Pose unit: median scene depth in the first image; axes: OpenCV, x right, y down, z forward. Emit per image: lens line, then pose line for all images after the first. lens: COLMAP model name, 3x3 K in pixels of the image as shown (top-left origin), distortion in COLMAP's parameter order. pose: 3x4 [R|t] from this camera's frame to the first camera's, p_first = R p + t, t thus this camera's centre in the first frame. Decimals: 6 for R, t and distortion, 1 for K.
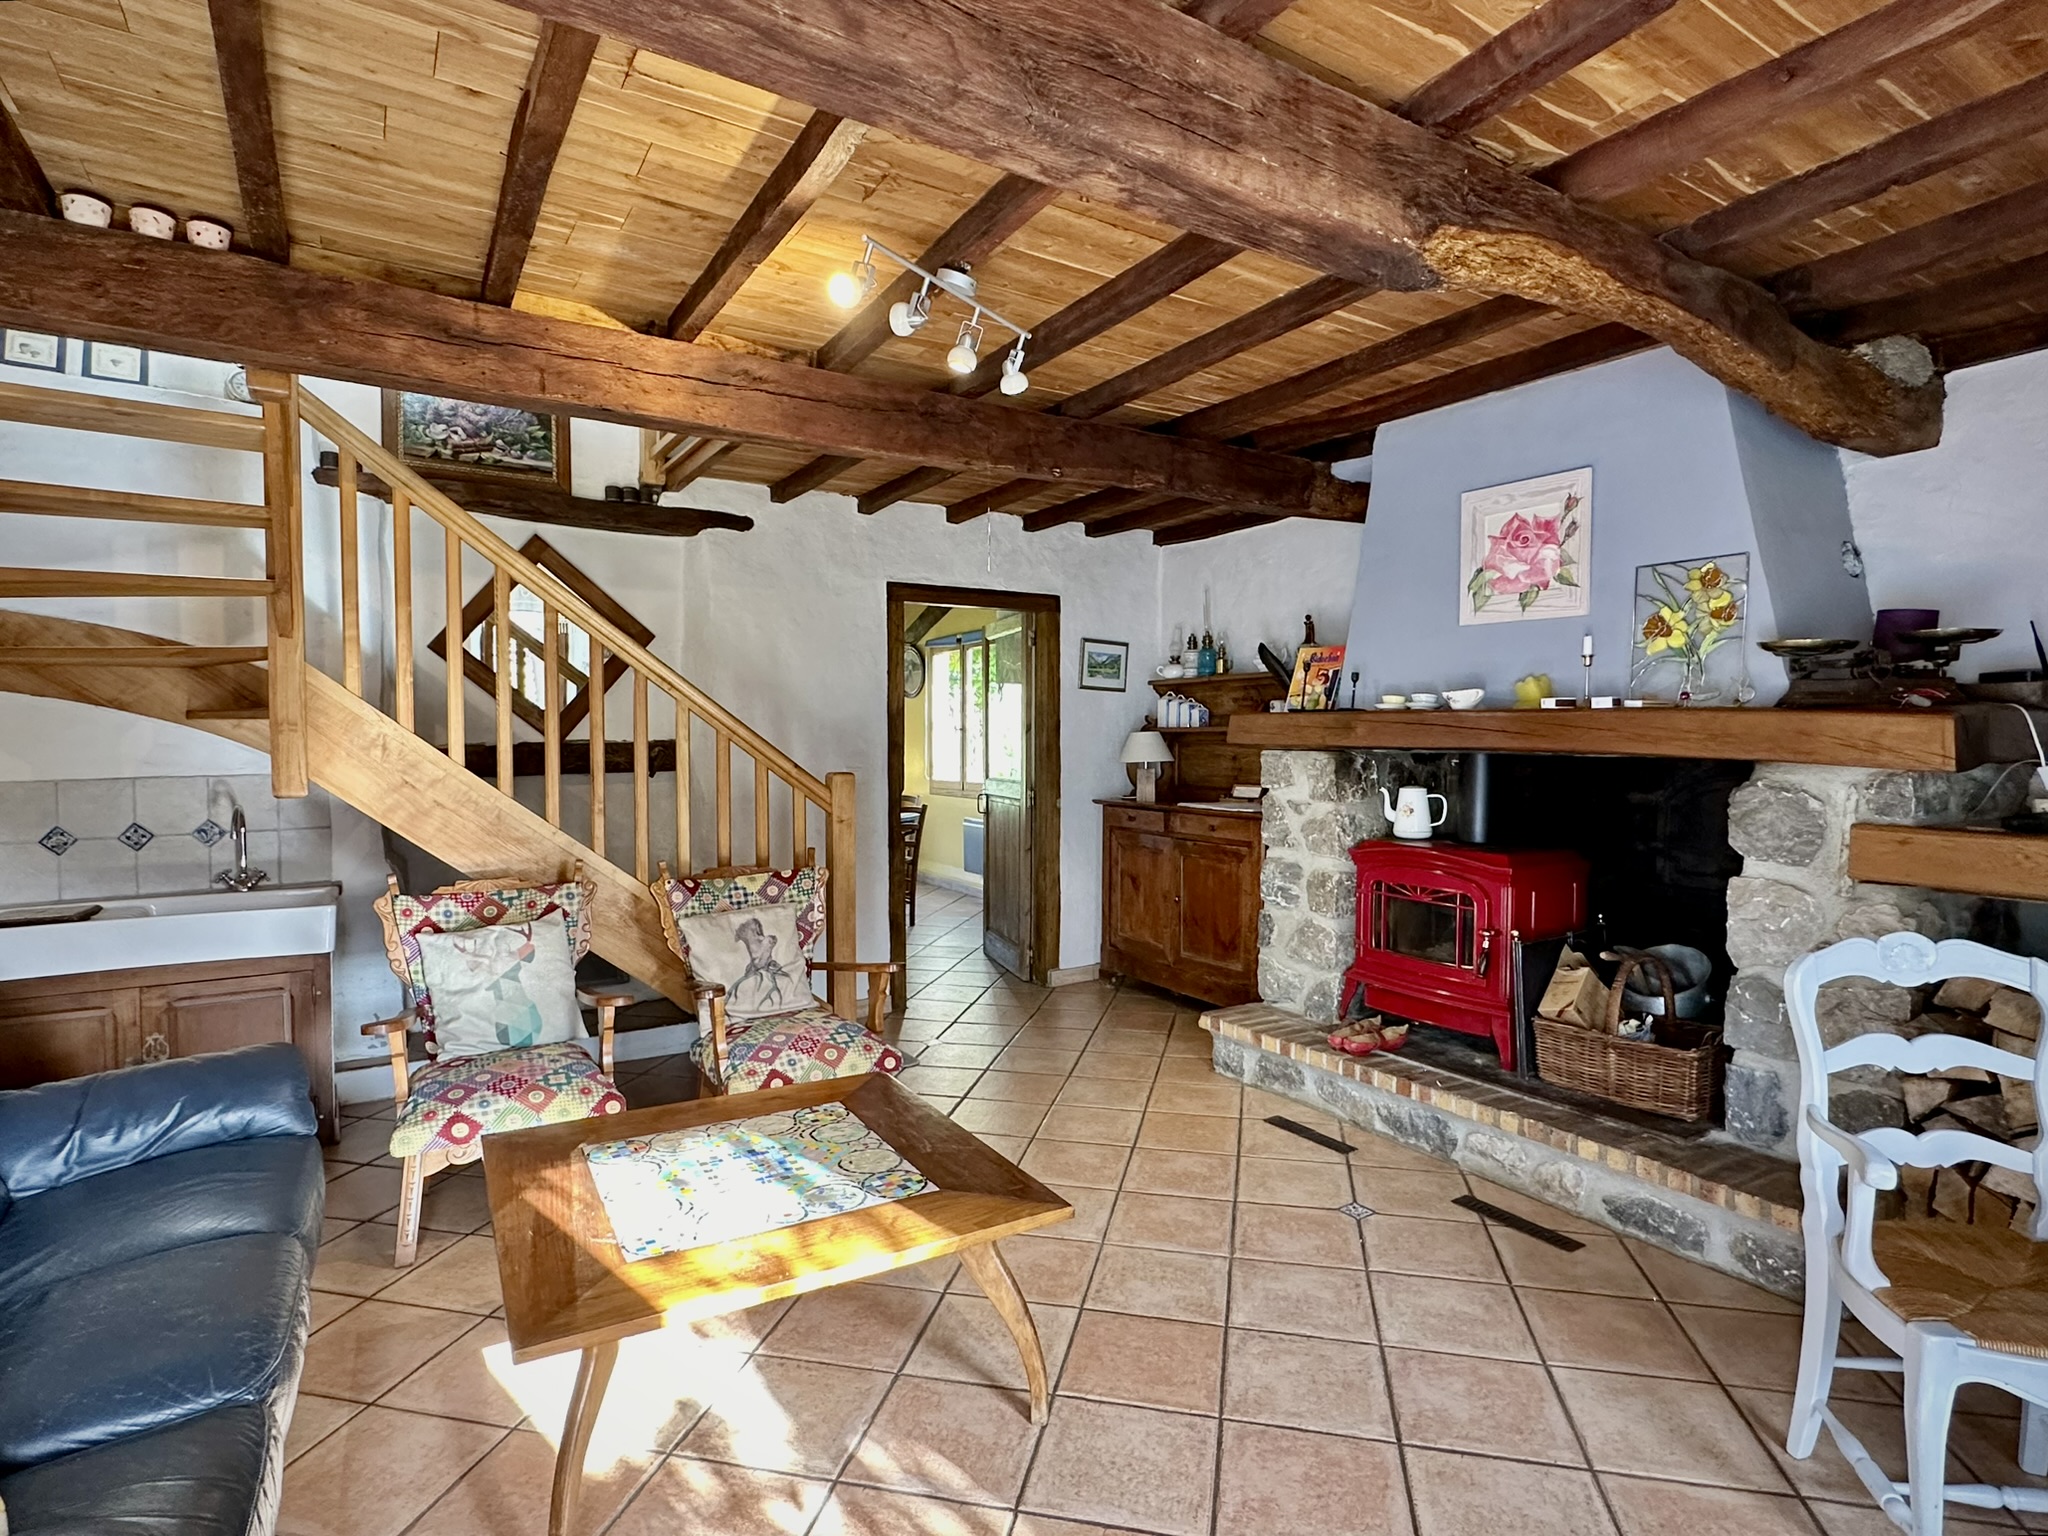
lens RADIAL K [[1058.7, 0, 1022.6], [0, 1058.7, 766.6], [0, 0, 1]] dist [-0.004559, -0.001017]
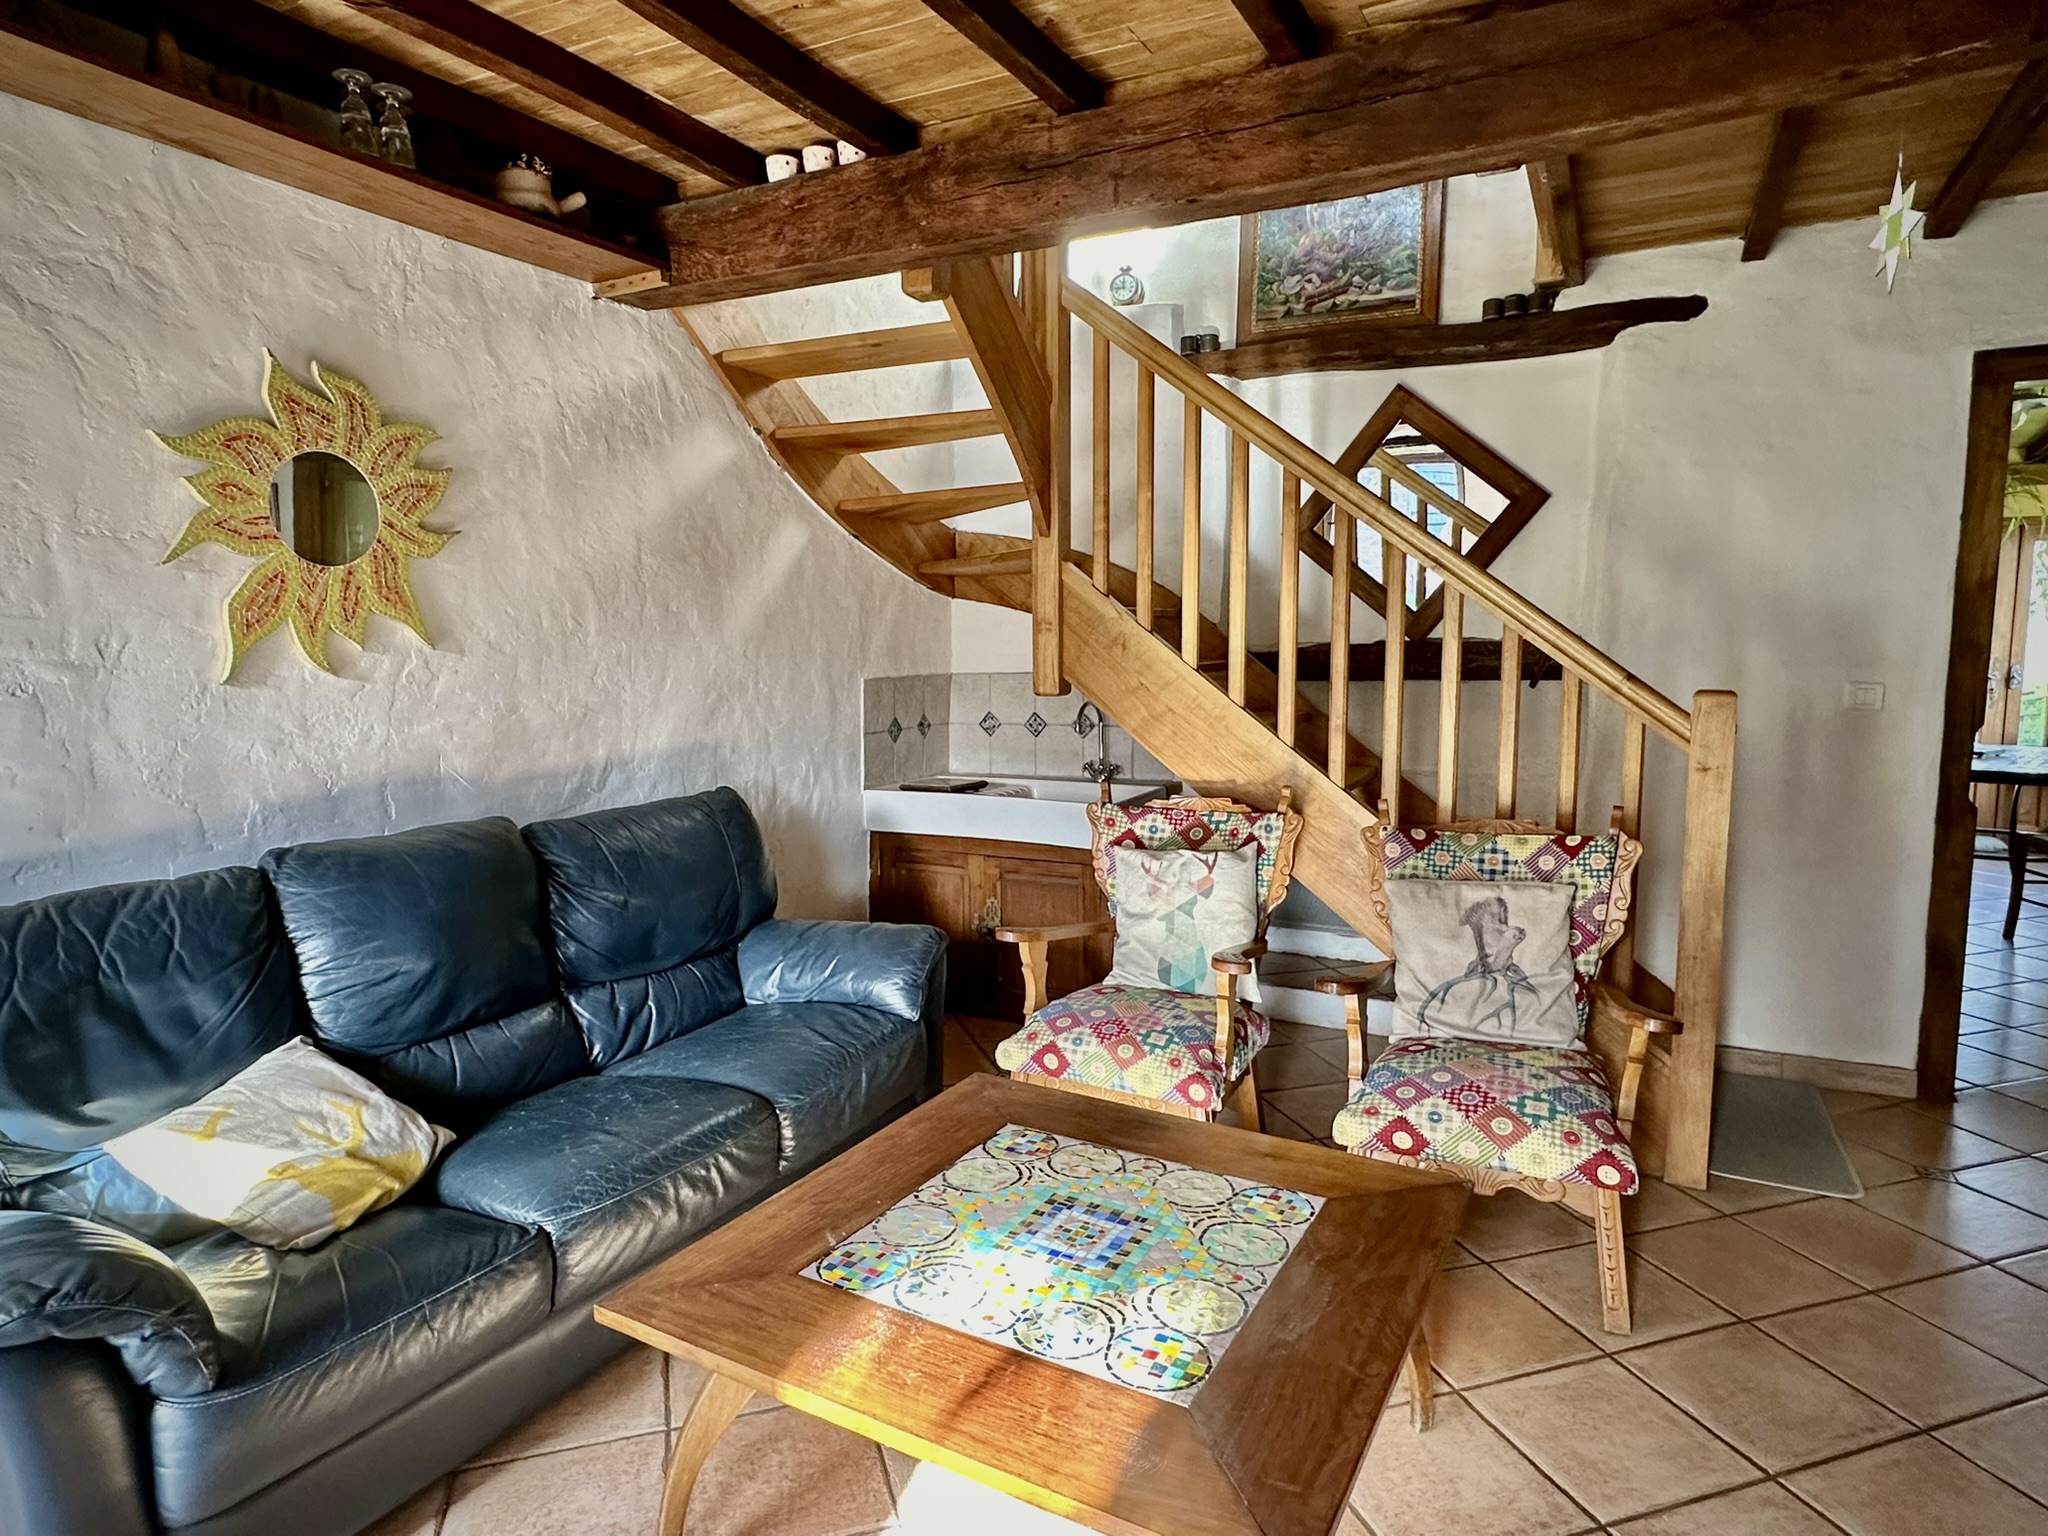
lens RADIAL K [[1162.5, 0, 1024.9], [0, 1162.5, 769.2], [0, 0, 1]] dist [-0.003362, 0.000193]
pose [[0.510011, 0.094570, -0.854953, 0.242256], [-0.019594, 0.994957, 0.098368, -0.008906], [0.859944, -0.033417, 0.509292, 0.373088]]
